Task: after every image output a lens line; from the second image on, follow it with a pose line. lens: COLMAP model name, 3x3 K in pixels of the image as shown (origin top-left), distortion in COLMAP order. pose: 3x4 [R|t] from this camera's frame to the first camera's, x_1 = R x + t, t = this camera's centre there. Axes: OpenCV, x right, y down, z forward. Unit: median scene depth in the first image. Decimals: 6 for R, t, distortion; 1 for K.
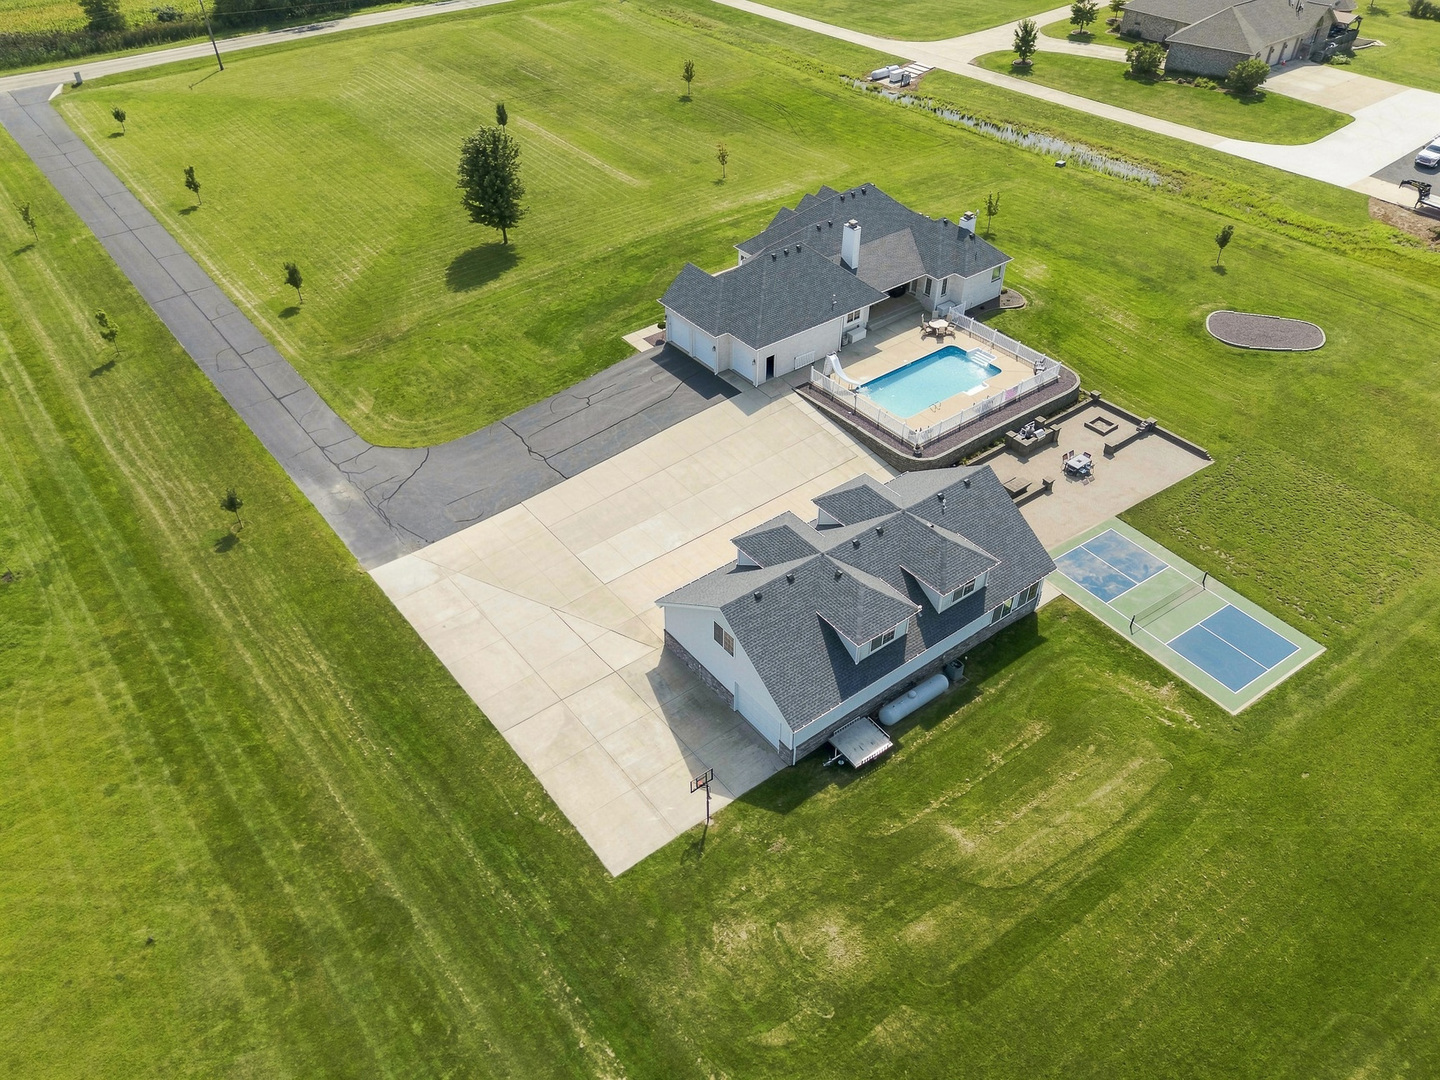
lens RADIAL K [[1053.0, 0, 721.0], [0, 1053.0, 542.3], [0, 0, 1]] dist [0.060679, -0.048341]
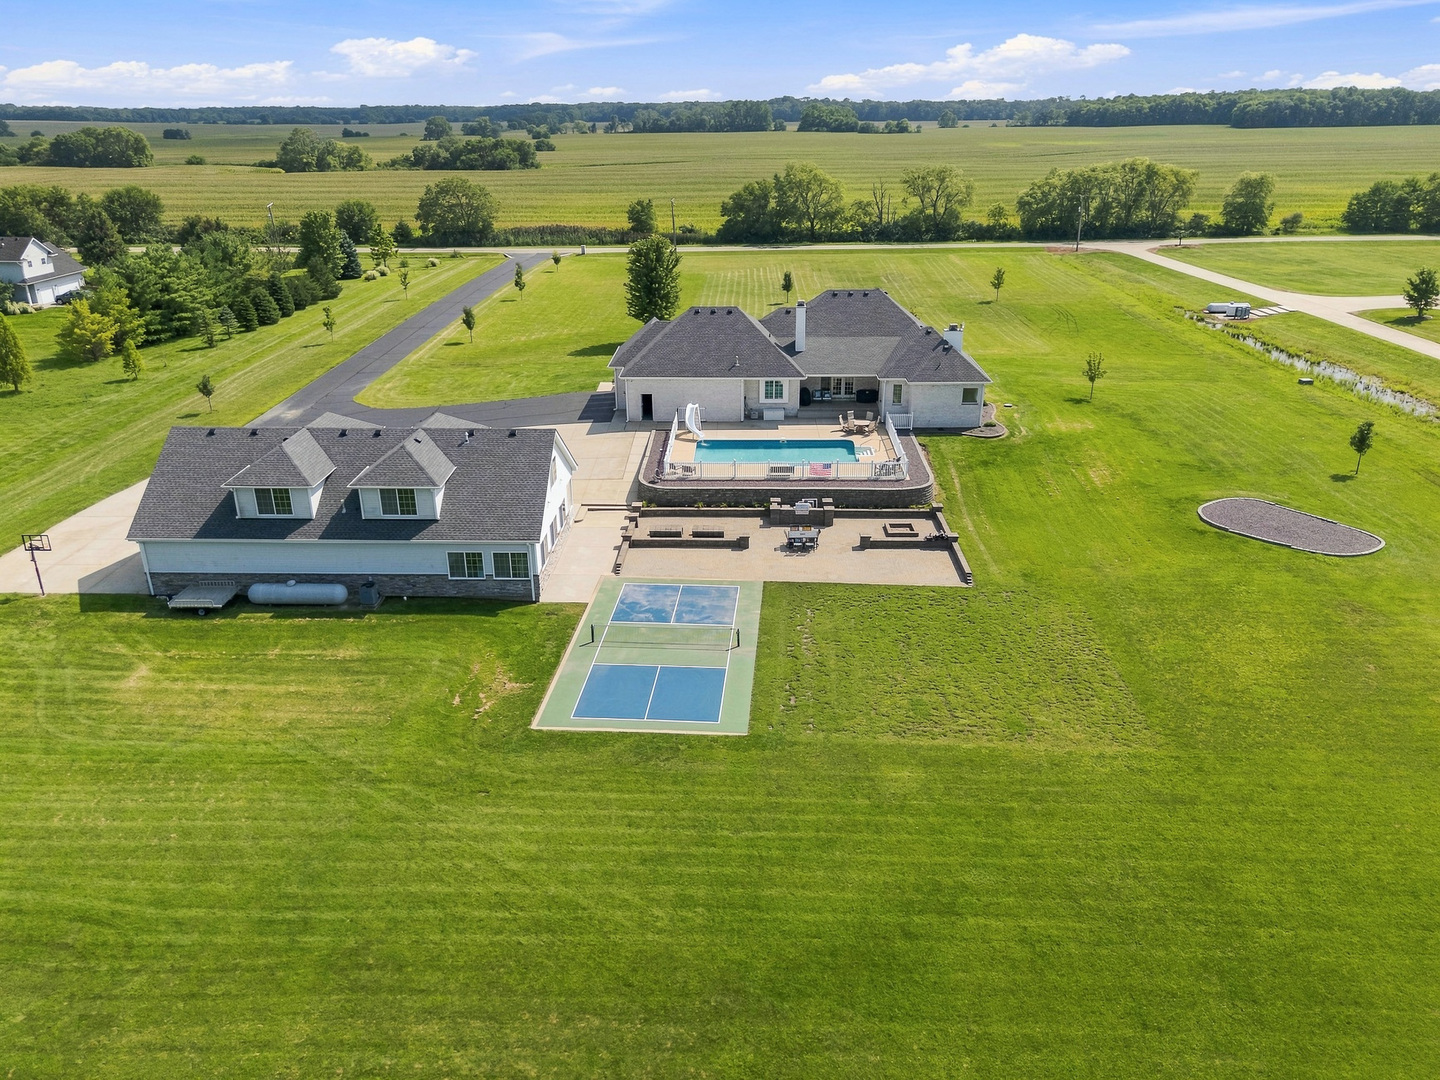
lens RADIAL K [[1053.0, 0, 727.0], [0, 1053.0, 551.2], [0, 0, 1]] dist [0.060679, -0.048341]
pose [[0.773876, 0.238600, -0.586674, 0.731273], [-0.401080, 0.901531, -0.162409, 0.084950], [0.490154, 0.360988, 0.793370, 0.322498]]
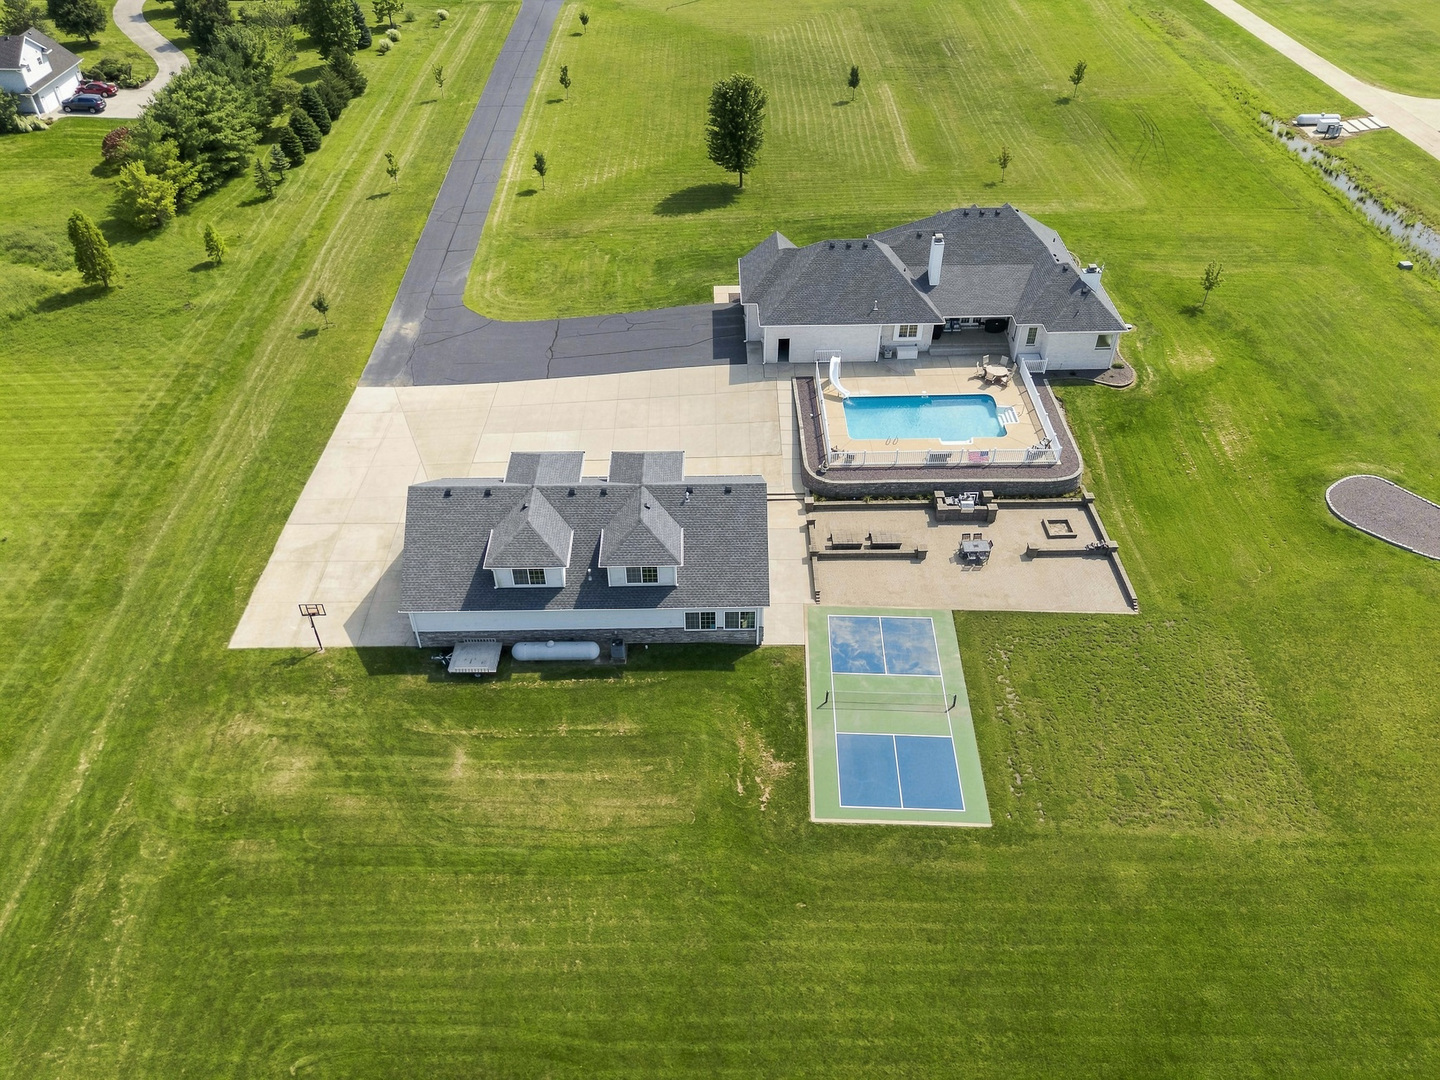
lens RADIAL K [[1053.0, 0, 725.0], [0, 1053.0, 544.5], [0, 0, 1]] dist [0.060679, -0.048341]
pose [[0.799813, 0.391240, -0.455225, 0.544986], [-0.382778, 0.916622, 0.115257, -0.094499], [0.462363, 0.082066, 0.882885, 0.115291]]
